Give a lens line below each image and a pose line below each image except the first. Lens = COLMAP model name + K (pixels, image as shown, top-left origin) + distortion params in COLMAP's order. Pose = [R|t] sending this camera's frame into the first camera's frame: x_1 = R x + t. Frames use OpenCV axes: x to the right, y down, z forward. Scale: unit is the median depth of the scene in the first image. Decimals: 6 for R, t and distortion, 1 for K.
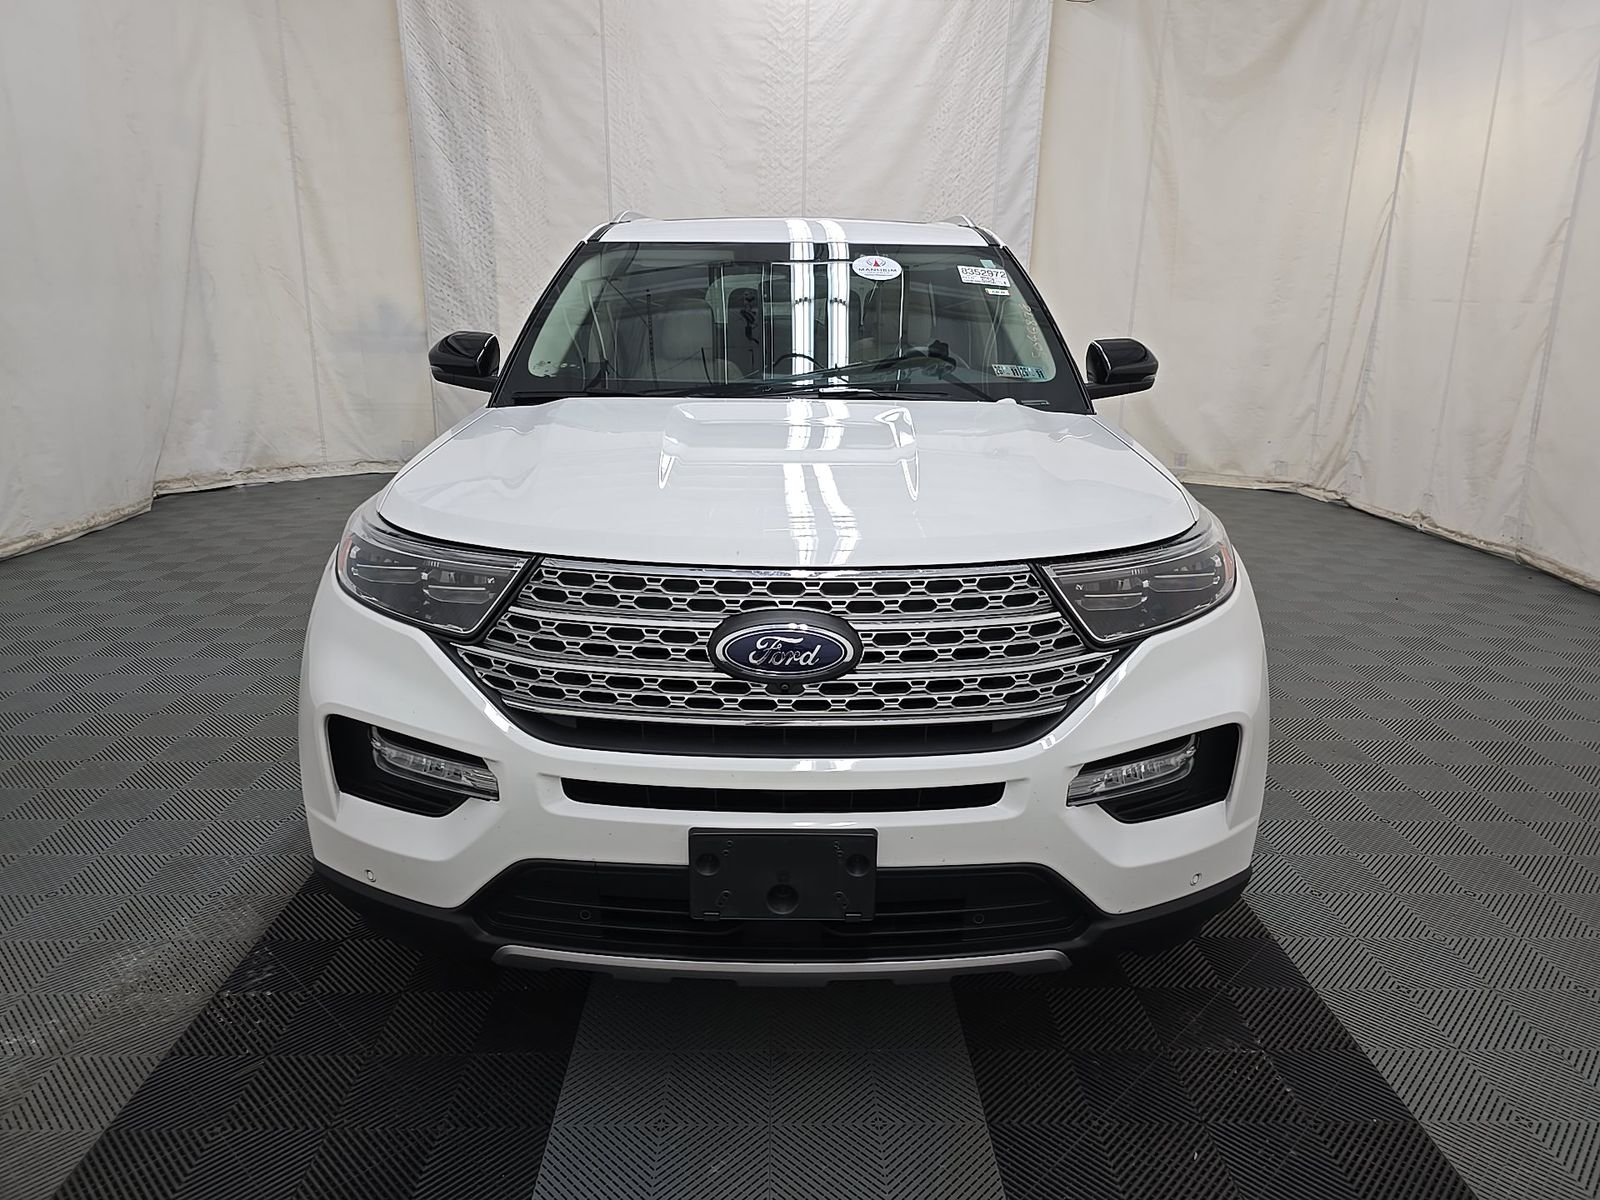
lens RADIAL K [[1076.2, 0, 798.6], [0, 1076.2, 610.9], [0, 0, 1]] dist [0.052043, -0.002642]
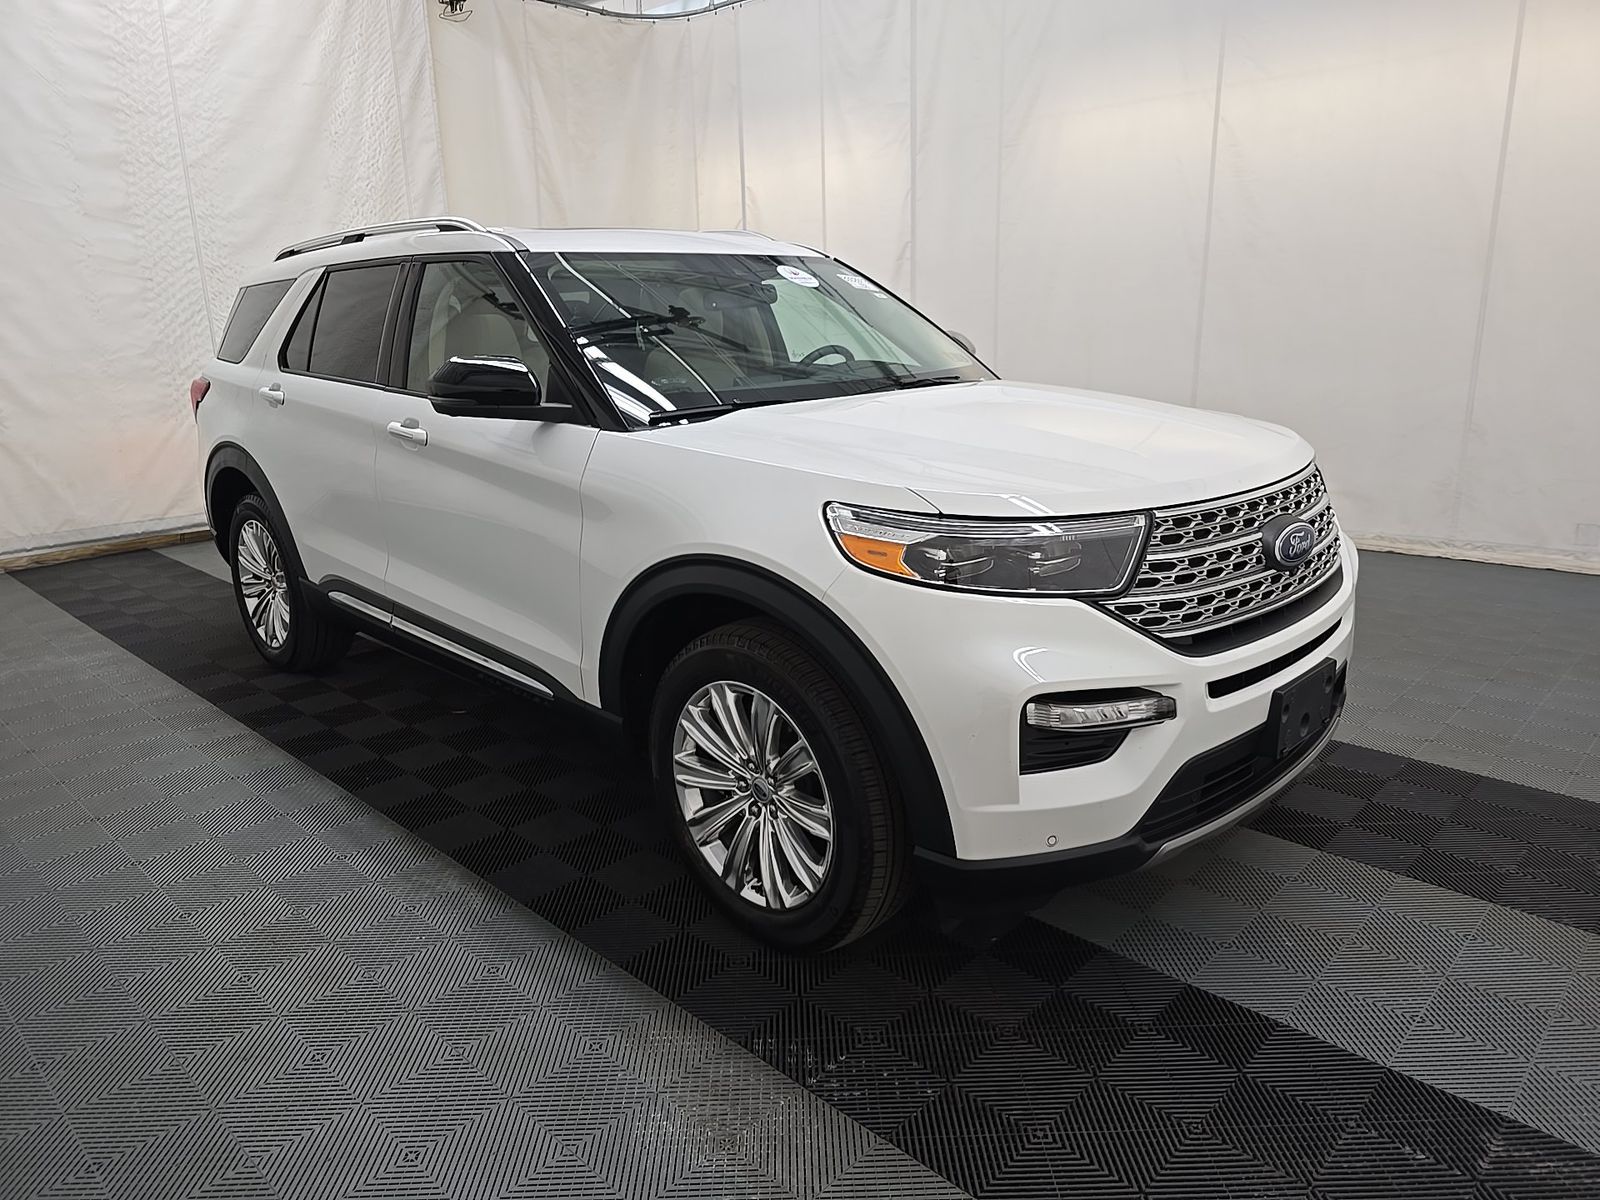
lens RADIAL K [[1104.2, 0, 800.0], [0, 1104.2, 600.0], [0, 0, 1]] dist [0.071353, -0.041588]
pose [[0.704779, -0.216013, 0.675740, -0.327522], [0.236141, 0.969630, 0.063672, -0.029793], [-0.668972, 0.114695, 0.734385, 0.087845]]
